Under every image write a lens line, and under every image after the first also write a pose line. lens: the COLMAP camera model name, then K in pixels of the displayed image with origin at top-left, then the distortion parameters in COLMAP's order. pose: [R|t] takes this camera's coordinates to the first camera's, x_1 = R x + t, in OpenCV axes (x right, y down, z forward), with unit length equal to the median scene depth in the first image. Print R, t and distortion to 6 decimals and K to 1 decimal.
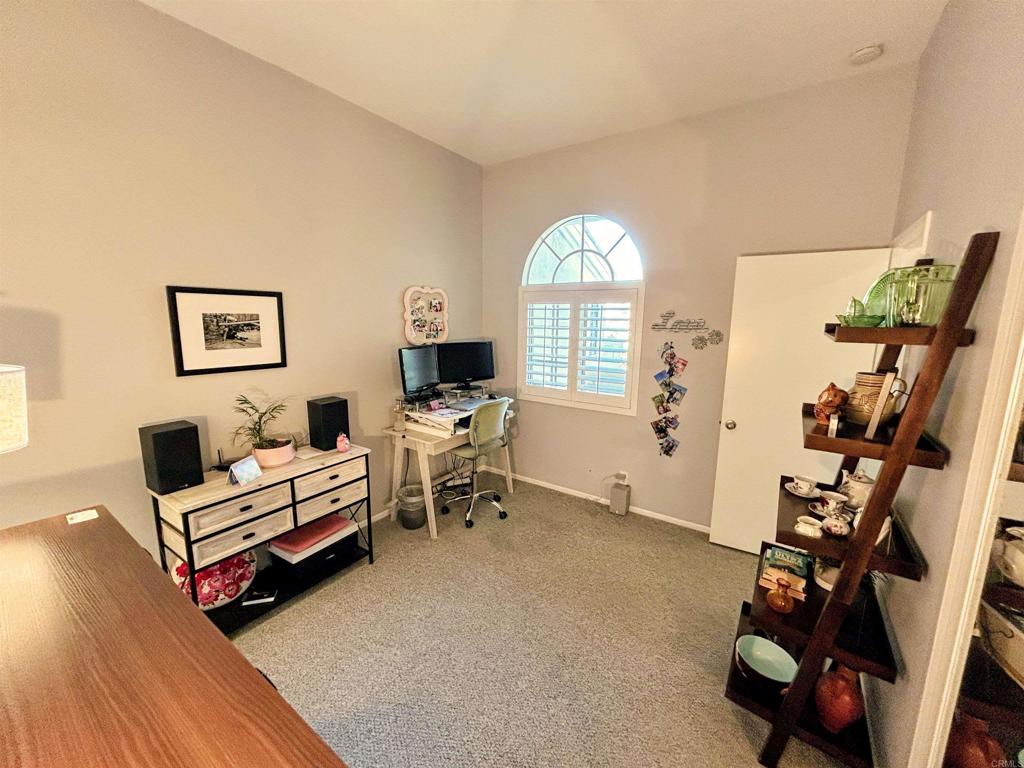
lens RADIAL K [[411.4, 0, 511.2], [0, 411.4, 385.9], [0, 0, 1]] dist [0.000040, 0.000300]
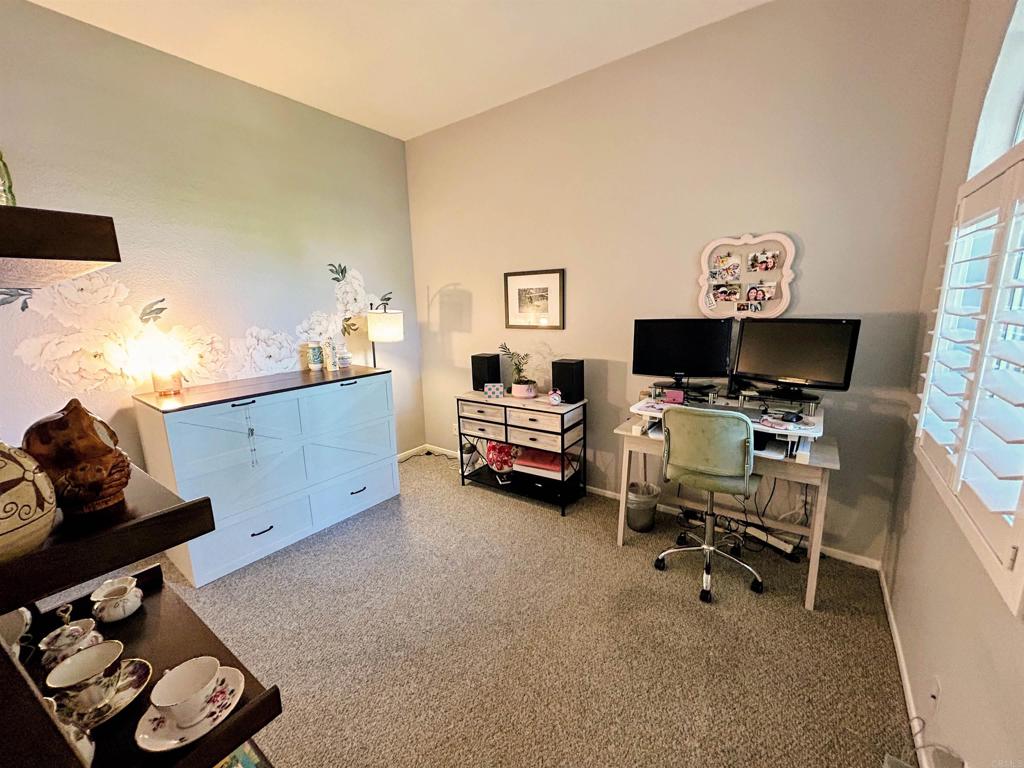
lens RADIAL K [[411.4, 0, 510.7], [0, 411.4, 383.1], [0, 0, 1]] dist [0.000040, 0.000300]
pose [[-0.024072, 0.178229, -0.983695, 0.727328], [-0.145170, 0.972927, 0.179831, -0.091243], [0.989114, 0.147131, 0.002453, 0.886231]]
